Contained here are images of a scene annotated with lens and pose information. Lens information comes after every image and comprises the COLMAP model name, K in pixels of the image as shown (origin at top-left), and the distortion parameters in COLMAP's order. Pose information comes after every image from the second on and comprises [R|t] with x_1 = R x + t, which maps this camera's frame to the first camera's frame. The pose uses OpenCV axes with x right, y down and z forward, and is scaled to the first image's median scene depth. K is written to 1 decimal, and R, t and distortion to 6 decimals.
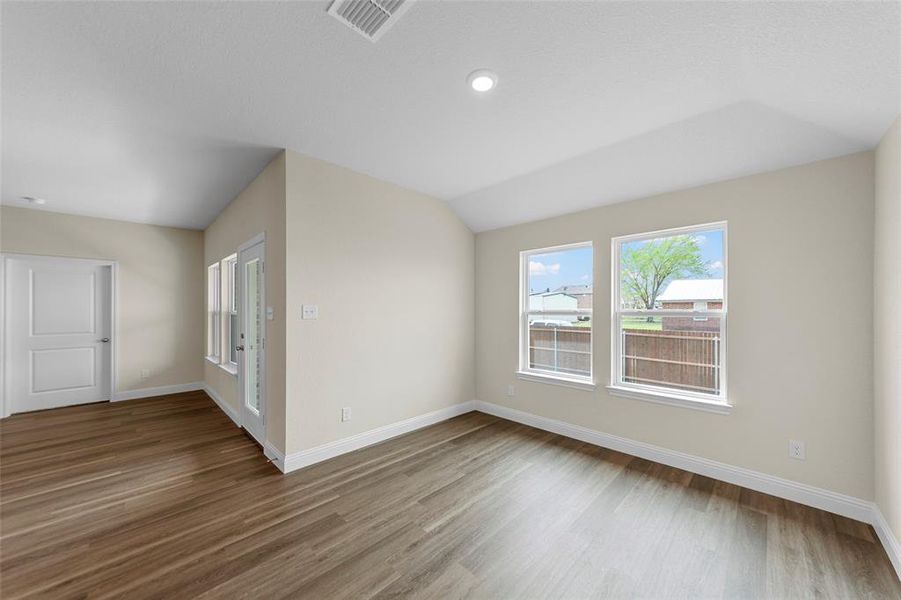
lens RADIAL K [[326.9, 0, 450.6], [0, 326.9, 311.0], [0, 0, 1]] dist [-0.002781, 0.000493]
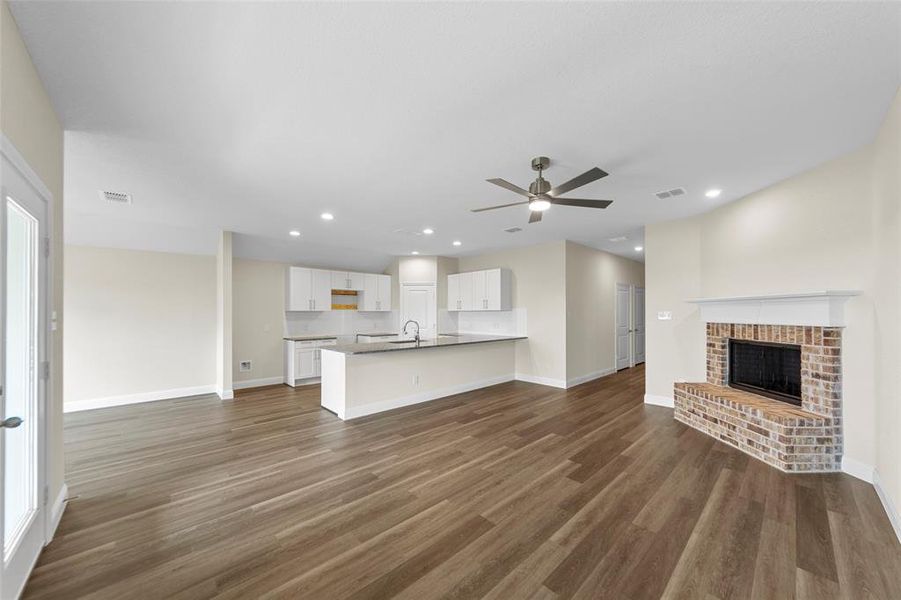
lens RADIAL K [[326.9, 0, 451.0], [0, 326.9, 308.8], [0, 0, 1]] dist [-0.002781, 0.000493]
pose [[-0.999515, 0.005256, 0.030697, -1.023872], [0.004920, 0.999927, -0.011036, -0.004979], [-0.030753, -0.010880, -0.999468, 1.204973]]
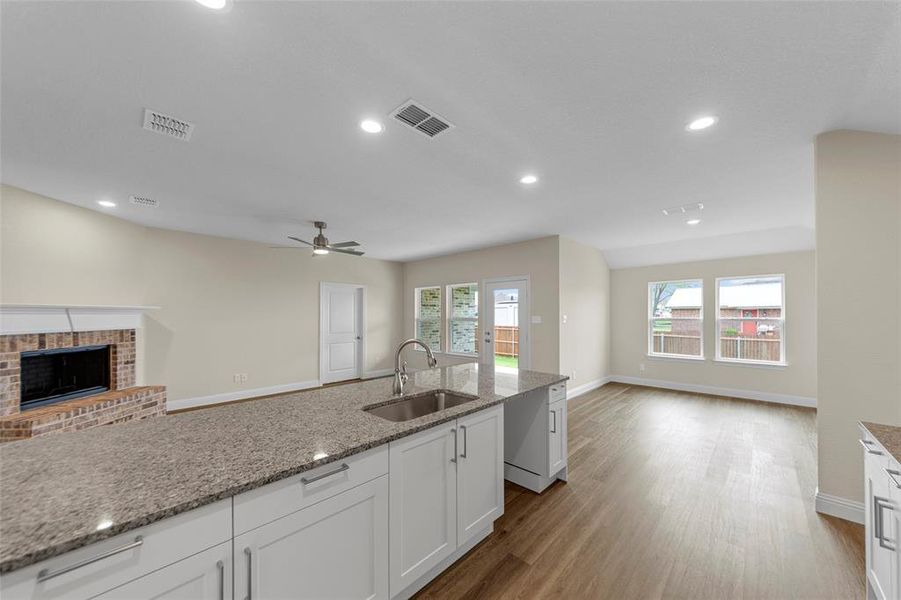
lens RADIAL K [[326.9, 0, 451.7], [0, 326.9, 310.8], [0, 0, 1]] dist [-0.002781, 0.000493]
pose [[0.999604, 0.000125, 0.028153, -0.780997], [0.000274, 0.999900, -0.014156, -0.014781], [-0.028152, 0.014158, 0.999503, -0.597106]]
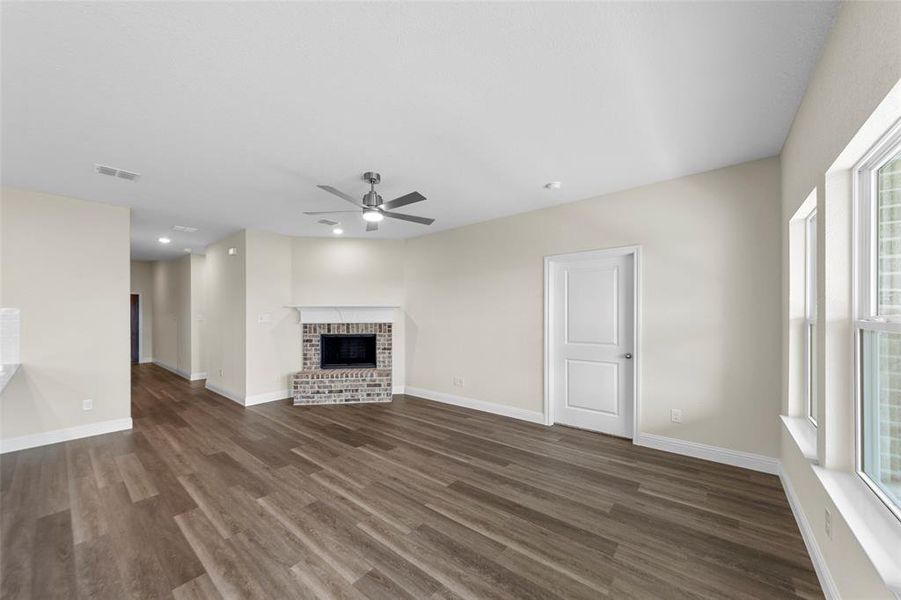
lens RADIAL K [[326.9, 0, 451.1], [0, 326.9, 317.2], [0, 0, 1]] dist [-0.002781, 0.000493]
pose [[0.102986, 0.008453, -0.994647, -0.428281], [0.001758, 0.999961, 0.008680, -0.005812], [0.994681, -0.002642, 0.102967, 0.611119]]
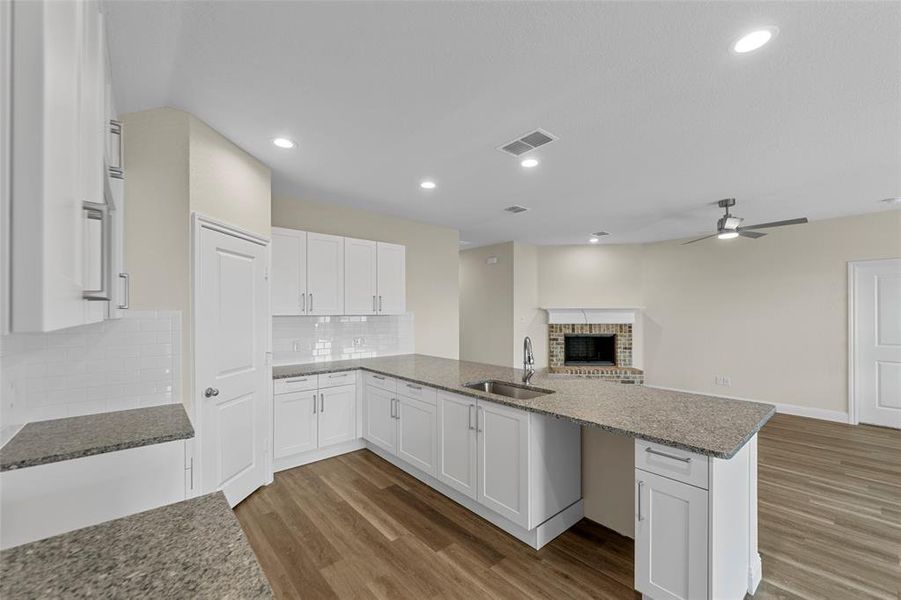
lens RADIAL K [[362.6, 0, 452.8], [0, 362.6, 311.1], [0, 0, 1]] dist [-0.000138, -0.001912]
pose [[-0.066898, -0.003128, -0.997755, -0.163992], [-0.000680, 0.999995, -0.003090, -0.020963], [0.997760, 0.000472, -0.066900, -0.166629]]
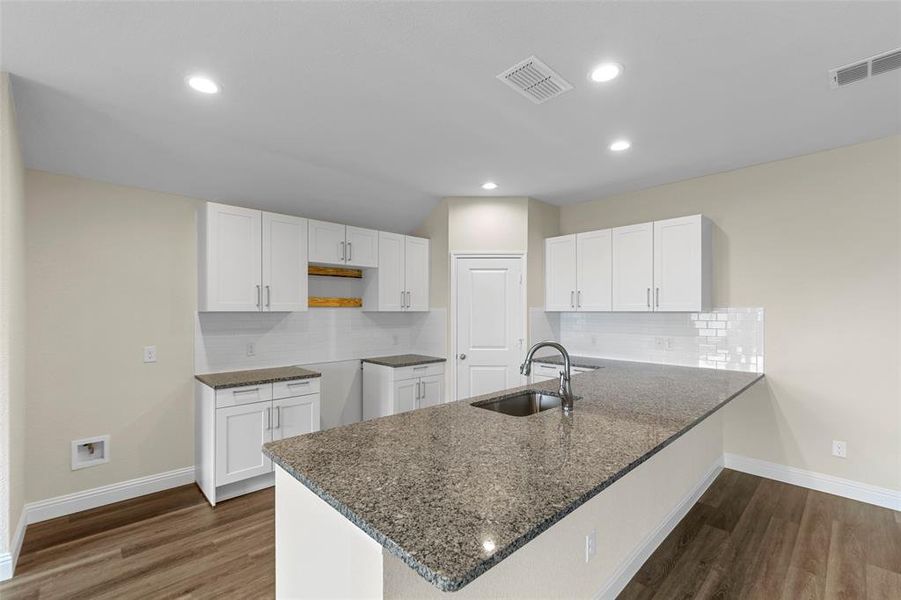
lens RADIAL K [[386.9, 0, 452.7], [0, 386.9, 306.8], [0, 0, 1]] dist [-0.006947, -0.000129]
pose [[-0.999897, 0.002211, 0.014169, -0.707222], [0.002141, 0.999985, -0.004960, -0.020569], [-0.014180, -0.004930, -0.999887, 0.438850]]
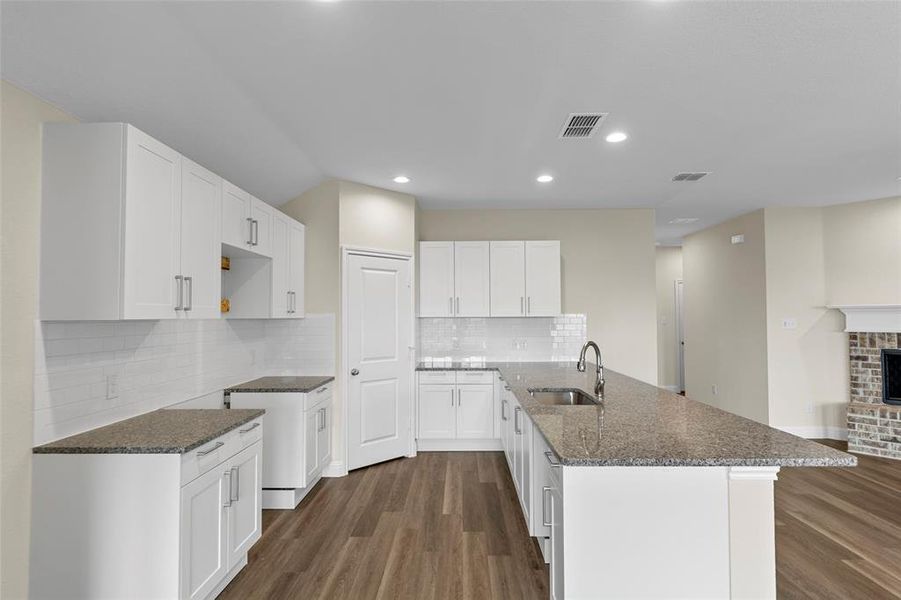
lens RADIAL K [[461.7, 0, 454.8], [0, 461.7, 301.1], [0, 0, 1]] dist [0.005500, -0.002309]
pose [[-0.712477, -0.017800, -0.701470, -0.152429], [0.002935, 0.999594, -0.028346, -0.020786], [0.701689, -0.022255, -0.712135, 0.300389]]
